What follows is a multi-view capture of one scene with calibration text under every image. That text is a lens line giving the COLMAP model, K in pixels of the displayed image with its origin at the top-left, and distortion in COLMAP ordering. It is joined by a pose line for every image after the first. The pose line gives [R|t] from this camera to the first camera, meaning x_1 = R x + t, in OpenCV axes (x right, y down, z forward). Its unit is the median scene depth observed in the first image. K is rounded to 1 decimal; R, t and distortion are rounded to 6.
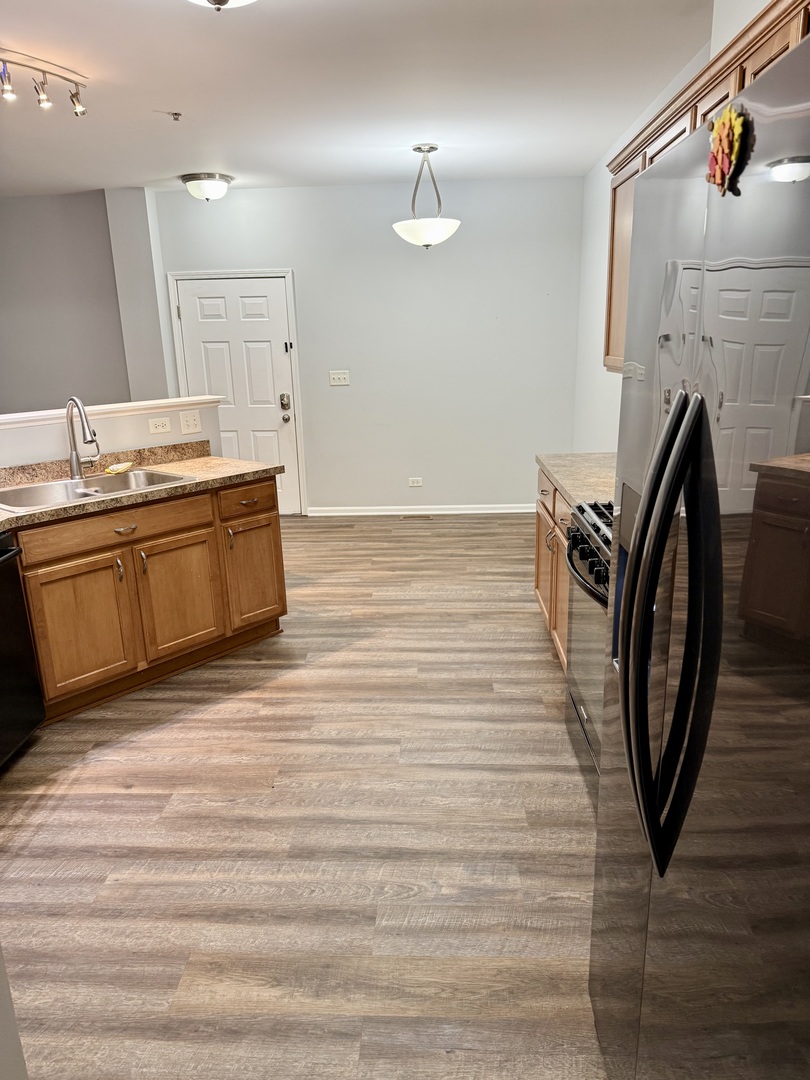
lens RADIAL K [[740.9, 0, 405.0], [0, 740.9, 540.0], [0, 0, 1]] dist [0.133083, -0.178662]
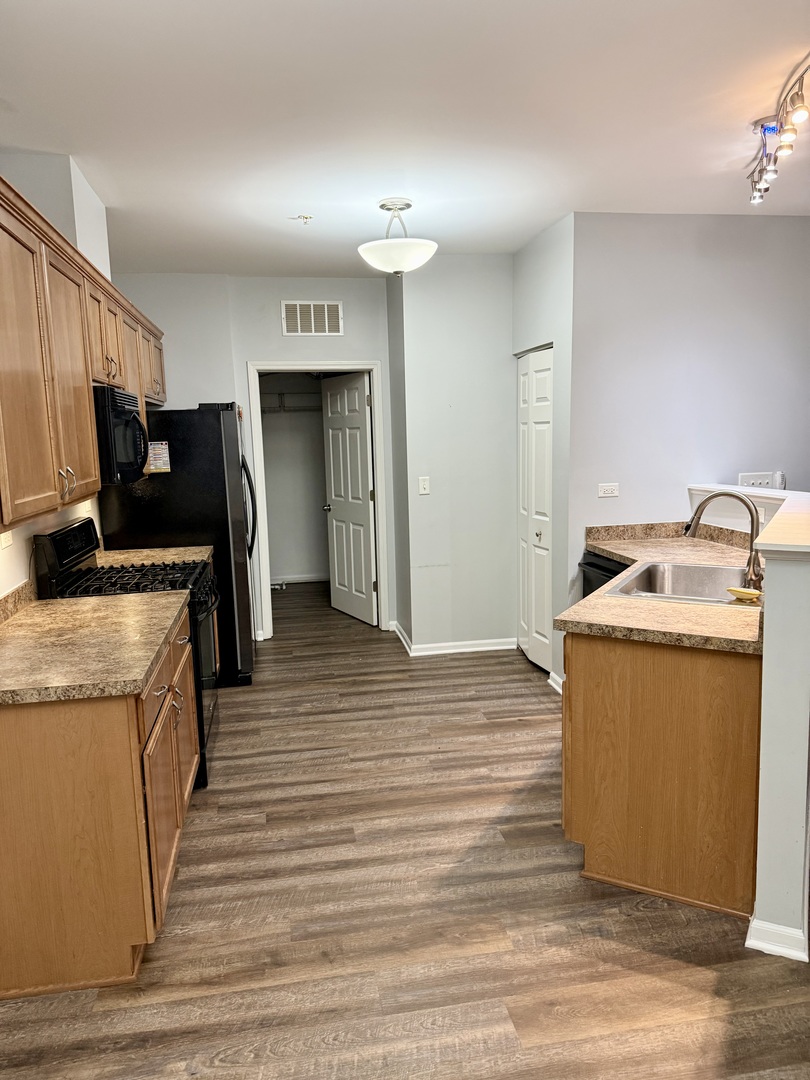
lens RADIAL K [[740.9, 0, 405.0], [0, 740.9, 540.0], [0, 0, 1]] dist [0.133083, -0.178662]
pose [[-0.974733, 0.084940, -0.206592, 0.117457], [-0.005090, 0.916192, 0.400707, -0.503517], [0.223315, 0.391634, -0.892610, 1.780256]]
